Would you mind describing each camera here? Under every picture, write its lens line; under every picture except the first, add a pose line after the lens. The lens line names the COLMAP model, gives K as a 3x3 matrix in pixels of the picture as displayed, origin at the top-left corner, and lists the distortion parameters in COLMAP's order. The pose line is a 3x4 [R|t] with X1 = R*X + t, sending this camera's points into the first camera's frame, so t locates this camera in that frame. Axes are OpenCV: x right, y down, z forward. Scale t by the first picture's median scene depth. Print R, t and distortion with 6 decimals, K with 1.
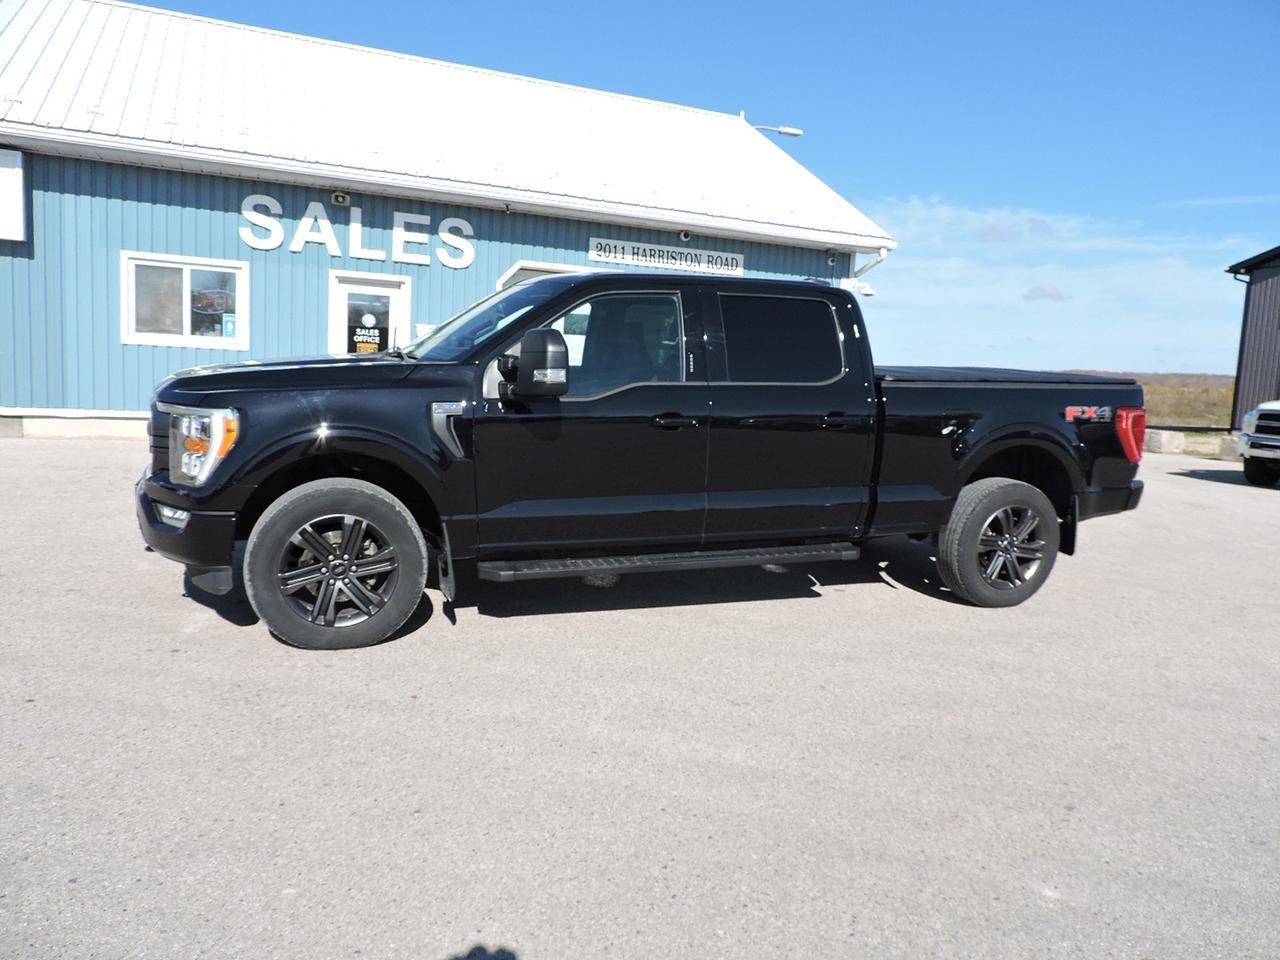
lens RADIAL K [[906.0, 0, 645.8], [0, 906.0, 474.5], [0, 0, 1]] dist [-0.014887, -0.003359]
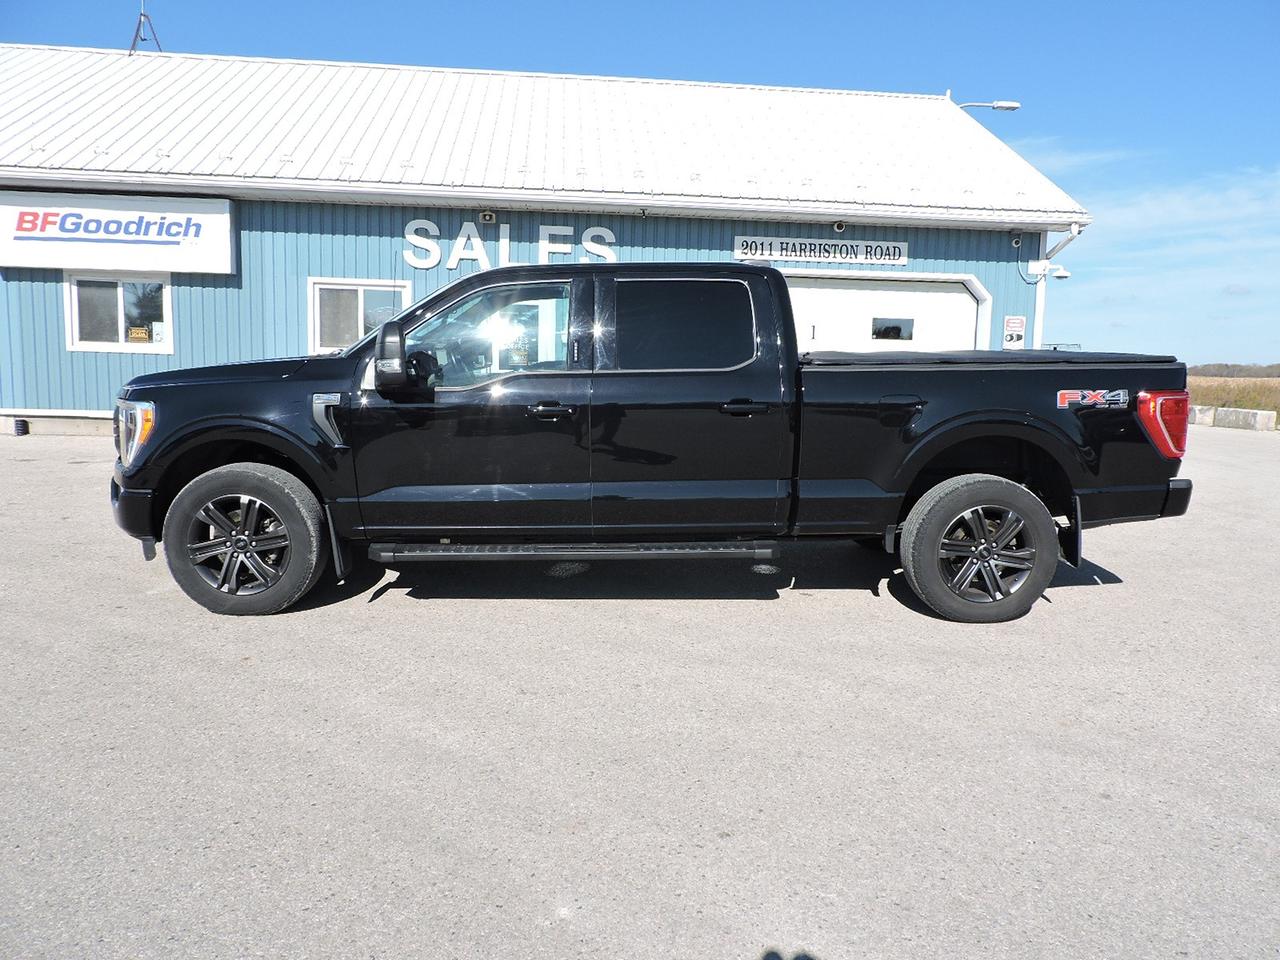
lens RADIAL K [[906.0, 0, 645.8], [0, 906.0, 474.5], [0, 0, 1]] dist [-0.014887, -0.003359]
pose [[0.944911, 0.010310, -0.327165, 0.216293], [-0.013163, 0.999892, -0.006508, 0.008313], [0.327062, 0.010456, 0.944945, 0.044043]]
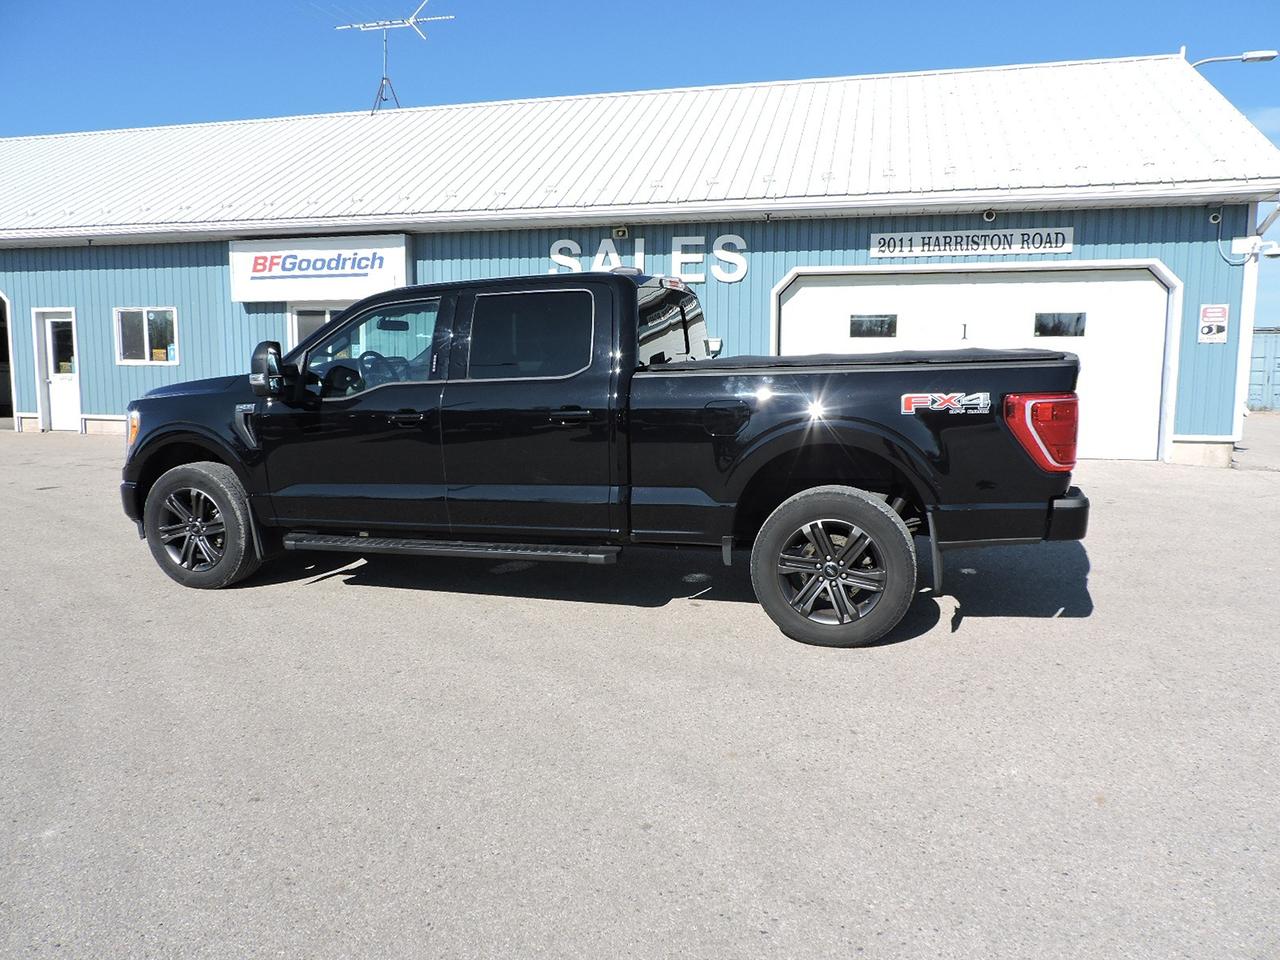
lens RADIAL K [[901.3, 0, 644.3], [0, 901.3, 480.5], [0, 0, 1]] dist [-0.017178, -0.005337]
pose [[0.774920, 0.028827, -0.631402, 0.443918], [-0.035305, 0.999374, 0.002298, 0.002178], [0.631073, 0.020511, 0.775452, 0.159852]]
